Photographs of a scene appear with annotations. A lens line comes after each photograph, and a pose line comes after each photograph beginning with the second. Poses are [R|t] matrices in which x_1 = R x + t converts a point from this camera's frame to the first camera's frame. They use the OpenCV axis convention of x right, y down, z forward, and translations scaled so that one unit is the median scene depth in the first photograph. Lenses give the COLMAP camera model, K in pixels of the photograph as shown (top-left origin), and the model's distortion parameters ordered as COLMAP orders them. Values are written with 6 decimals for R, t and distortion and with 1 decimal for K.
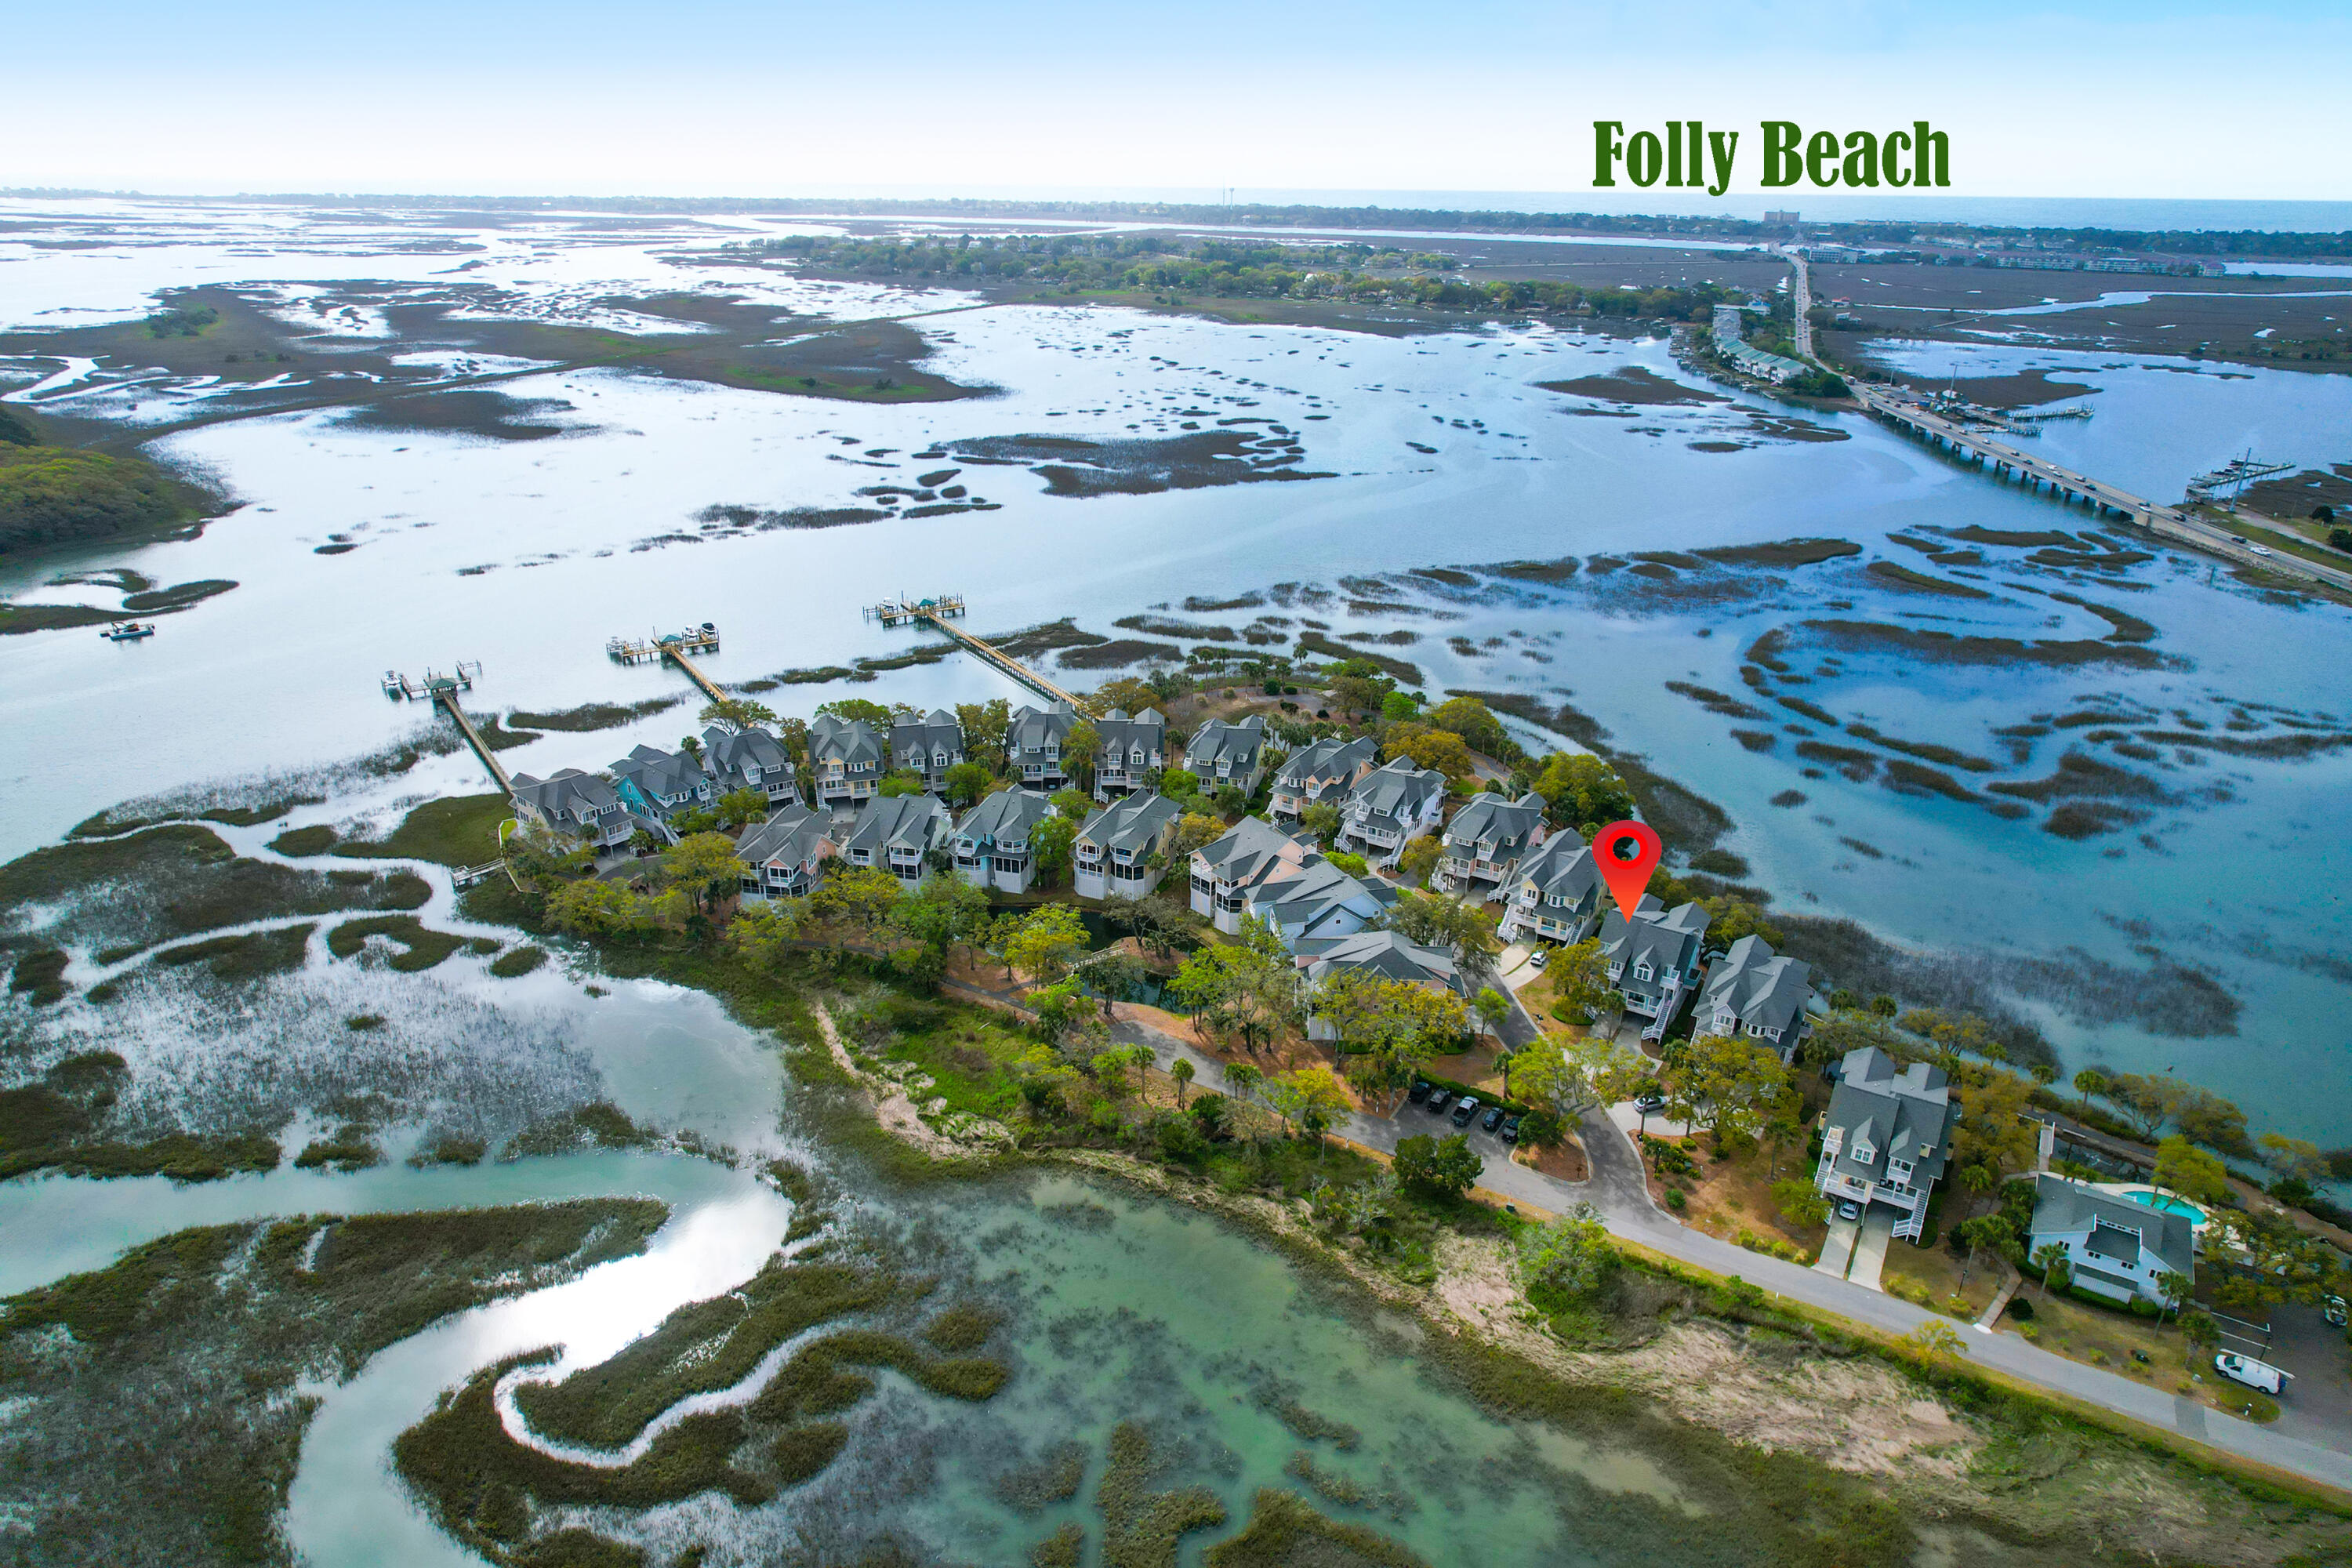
lens RADIAL K [[1478.9, 0, 1176.7], [0, 1478.9, 799.5], [0, 0, 1]] dist [-0.084043, 0.076527]
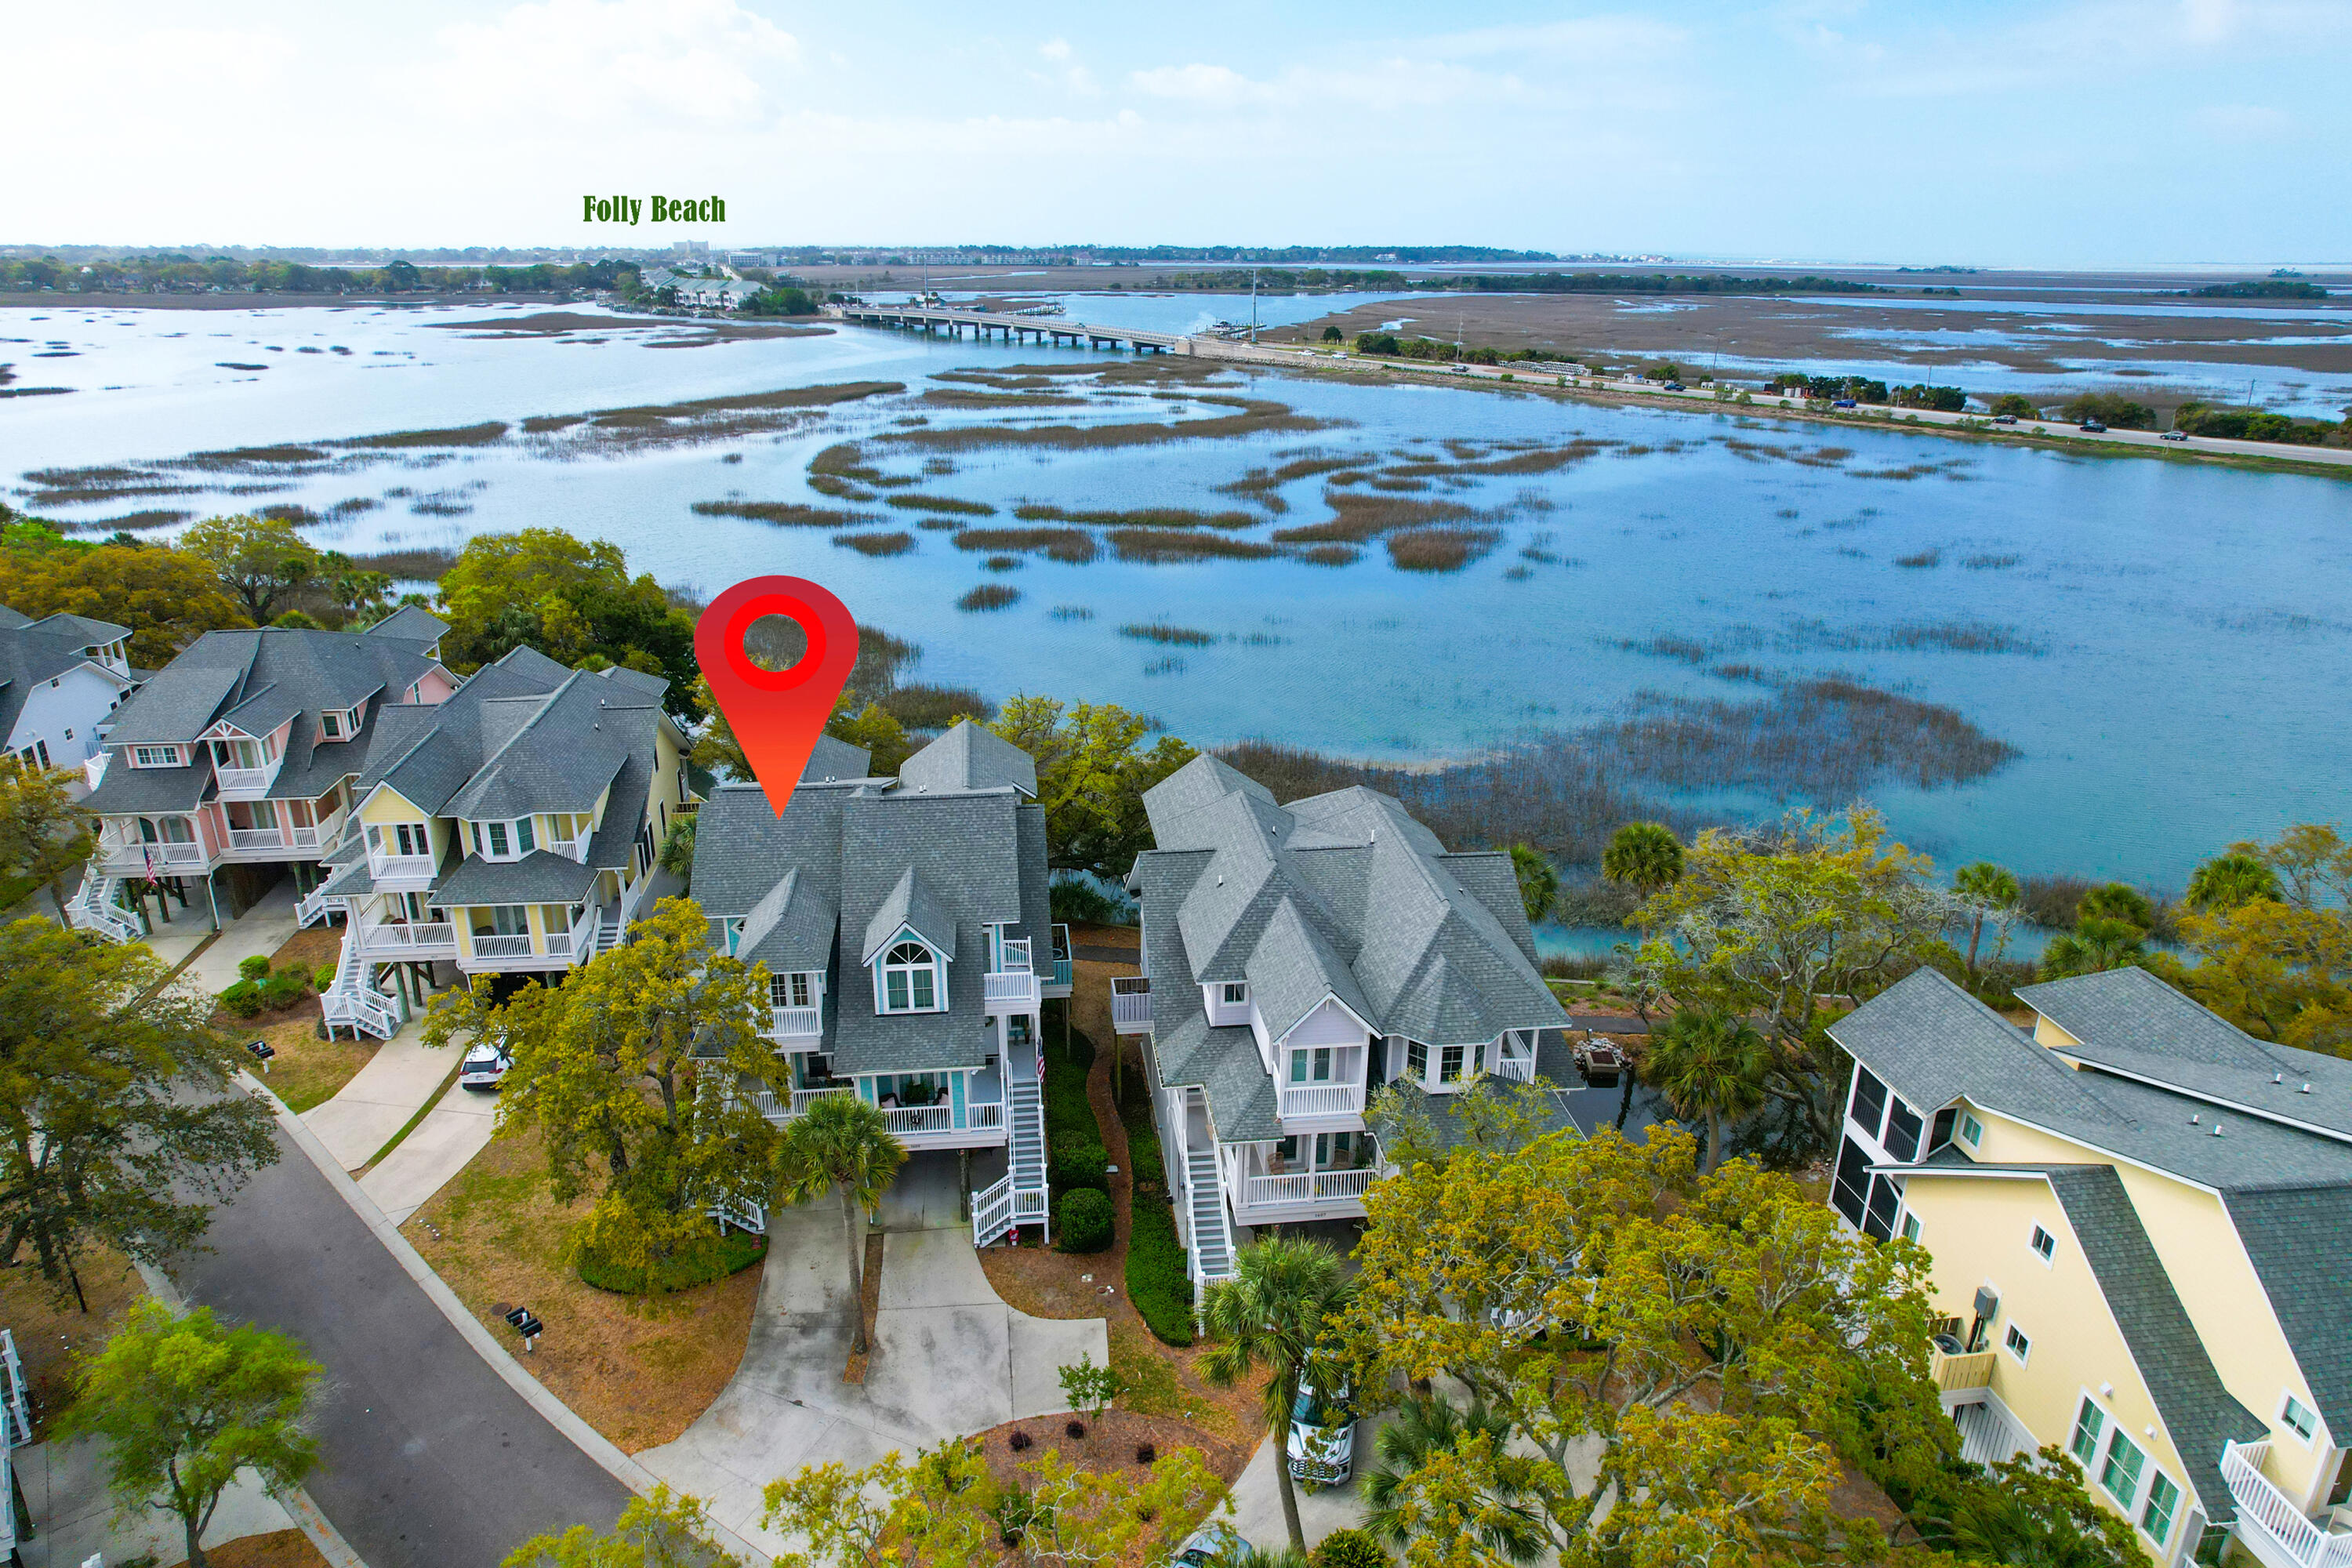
lens RADIAL K [[1478.9, 0, 1176.7], [0, 1478.9, 799.5], [0, 0, 1]] dist [-0.084043, 0.076527]
pose [[0.780349, -0.218857, 0.585796, 0.190868], [0.244654, 0.968939, 0.036093, 0.079823], [-0.575499, 0.115152, 0.809655, 0.681711]]
